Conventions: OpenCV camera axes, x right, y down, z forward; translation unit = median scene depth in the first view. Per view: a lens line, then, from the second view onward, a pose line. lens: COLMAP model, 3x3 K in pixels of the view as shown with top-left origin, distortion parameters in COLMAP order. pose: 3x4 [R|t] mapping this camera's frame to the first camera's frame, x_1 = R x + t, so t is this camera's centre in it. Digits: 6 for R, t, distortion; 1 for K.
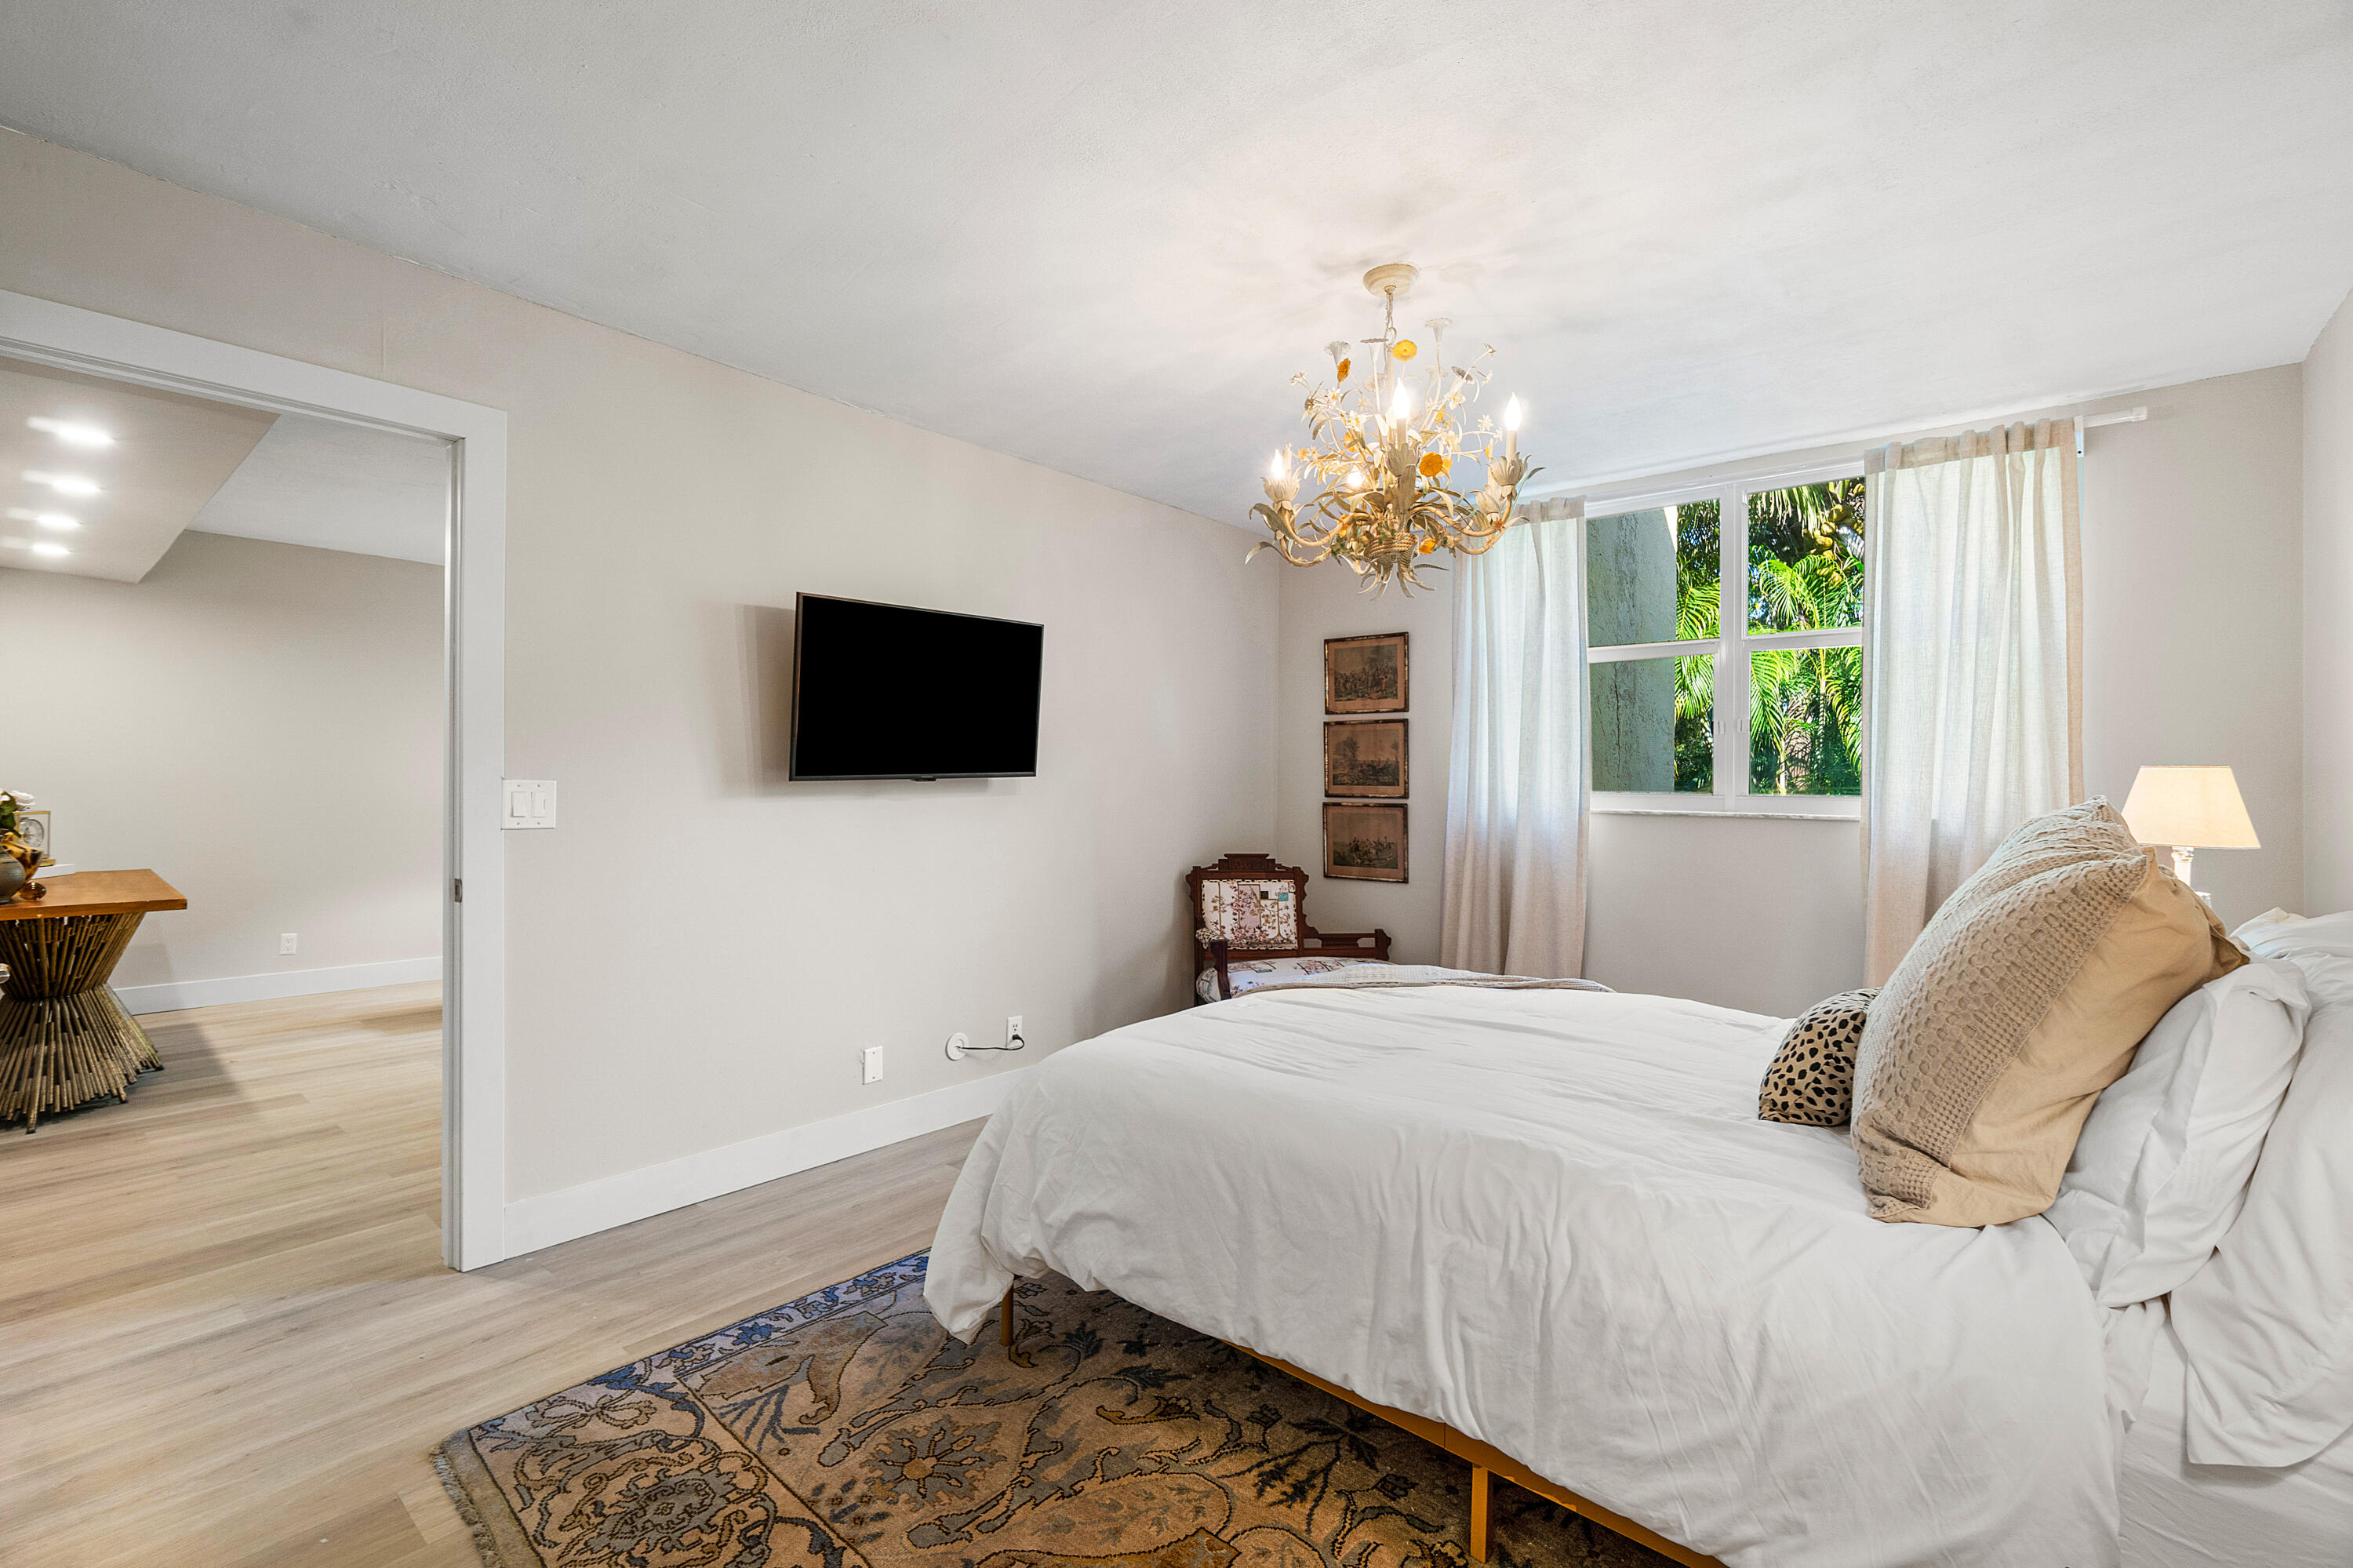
lens RADIAL K [[1001.0, 0, 1178.4], [0, 1001.0, 796.5], [0, 0, 1]] dist [0.000419, 0.000014]
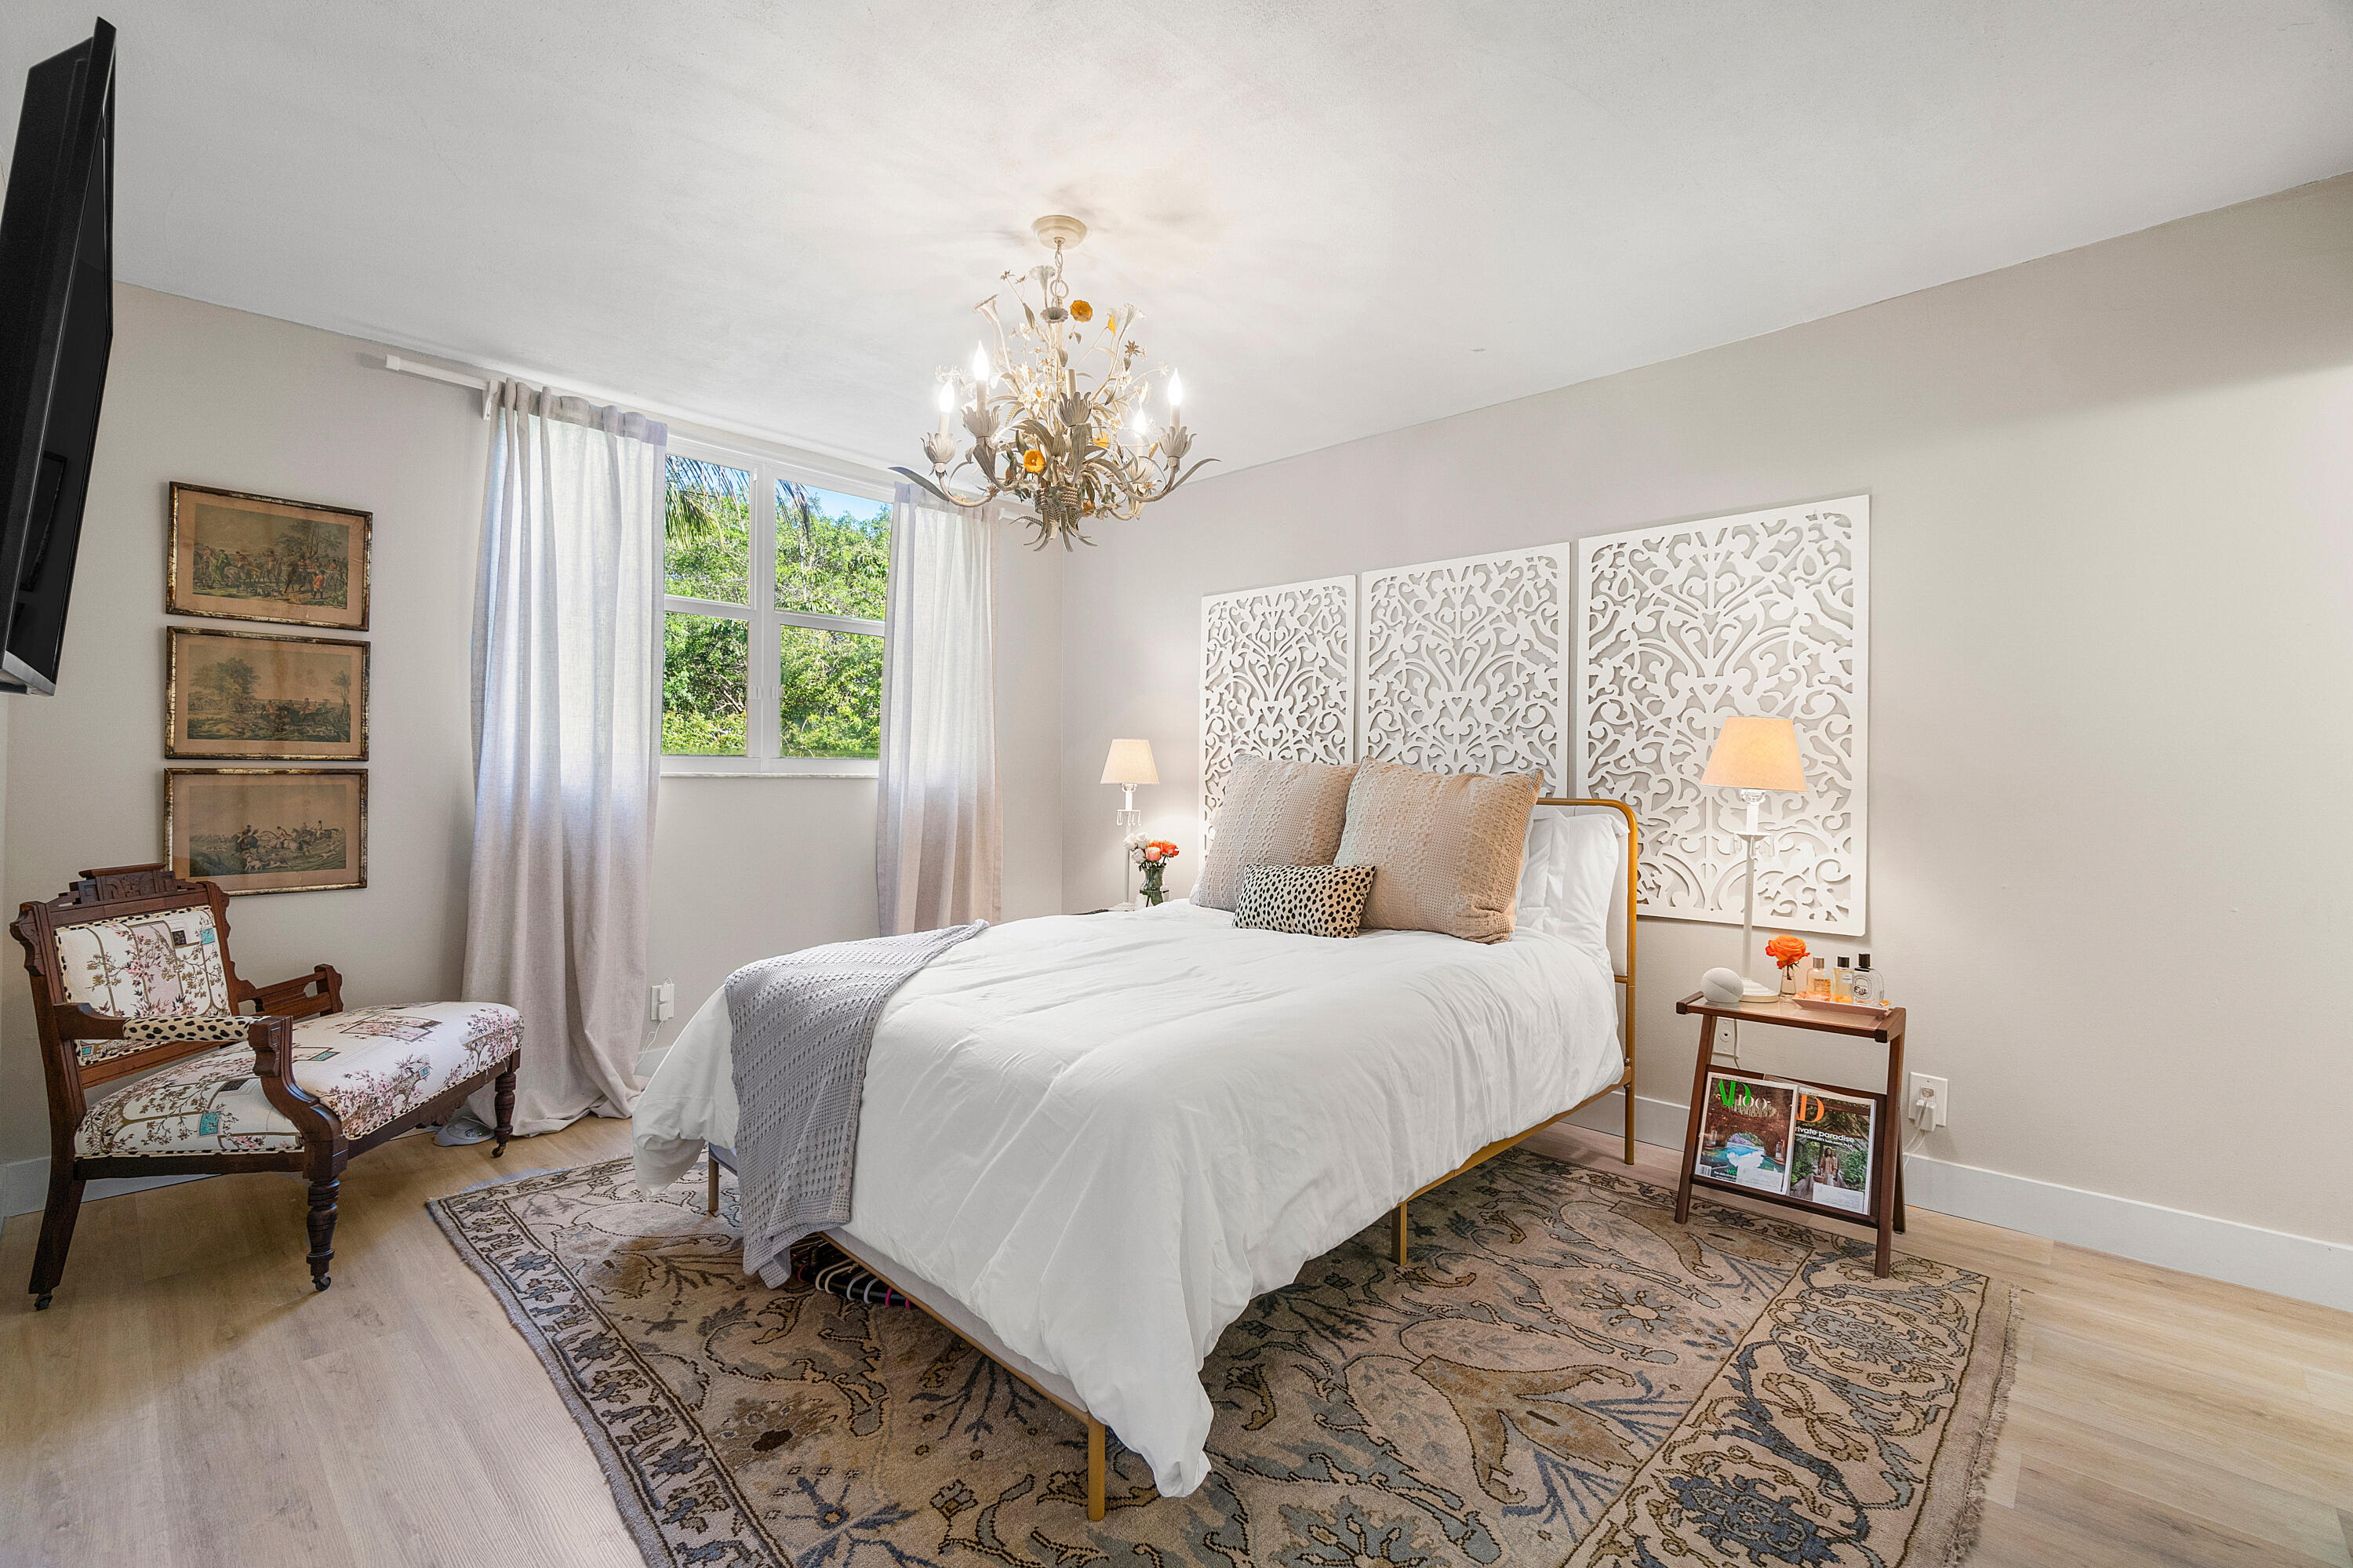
lens RADIAL K [[1027.9, 0, 1176.5], [0, 1027.9, 784.0], [0, 0, 1]] dist [-0.019514, -0.000046]
pose [[0.045824, -0.018712, 0.998774, -0.425076], [0.004144, 0.999820, 0.018542, 0.006972], [-0.998941, 0.003289, 0.045893, 0.428623]]
